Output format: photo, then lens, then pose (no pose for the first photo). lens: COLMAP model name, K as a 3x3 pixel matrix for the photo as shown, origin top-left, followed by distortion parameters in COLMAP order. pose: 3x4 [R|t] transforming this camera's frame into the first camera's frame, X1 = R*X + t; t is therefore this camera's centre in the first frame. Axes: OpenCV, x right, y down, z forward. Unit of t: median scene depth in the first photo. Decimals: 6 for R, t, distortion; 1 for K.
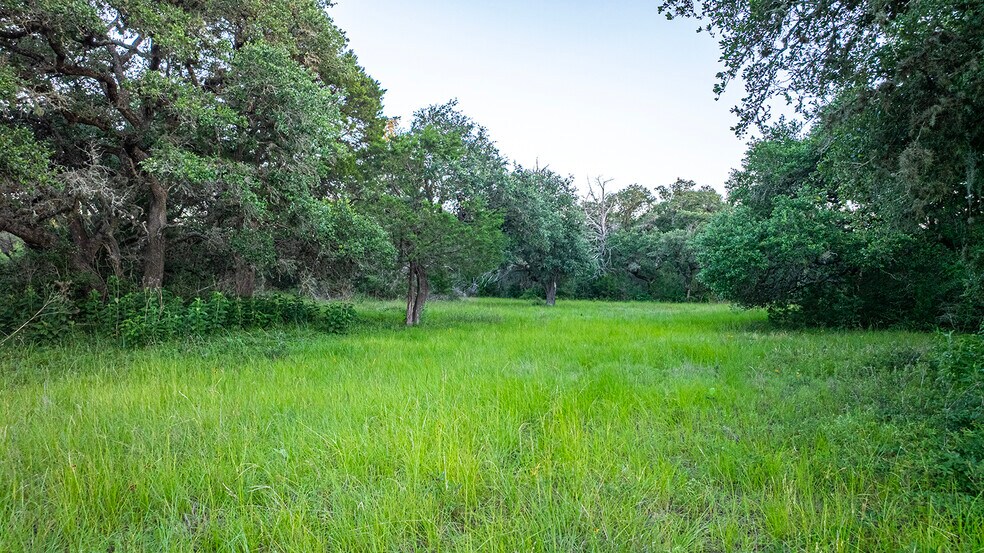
lens RADIAL K [[710.1, 0, 492.3], [0, 710.1, 276.3], [0, 0, 1]] dist [-0.035550, 0.027513]
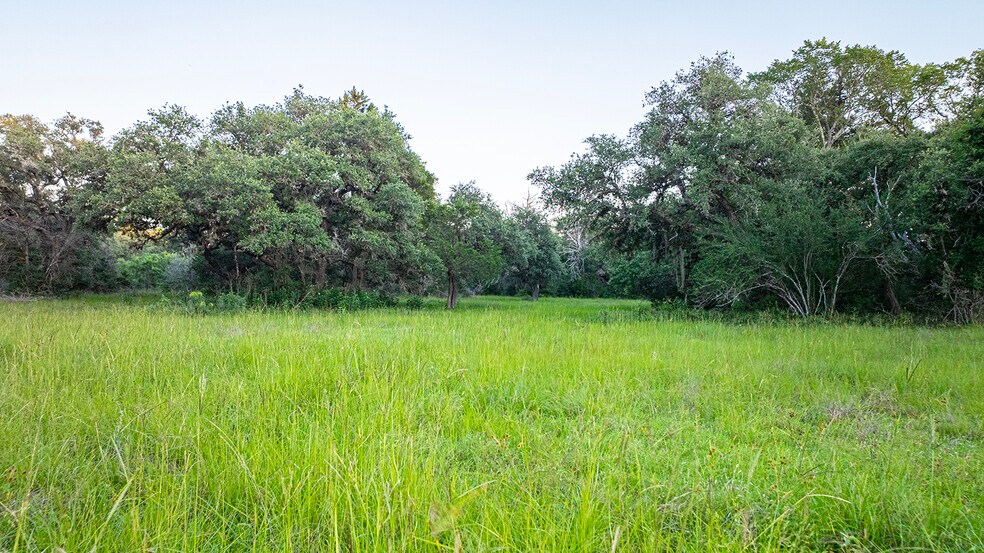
lens RADIAL K [[710.1, 0, 491.7], [0, 710.1, 277.5], [0, 0, 1]] dist [-0.035550, 0.027513]
pose [[0.999997, -0.001286, -0.002017, -0.003778], [0.001286, 0.999999, 0.000289, -0.008312], [0.002017, -0.000291, 0.999998, -0.635403]]
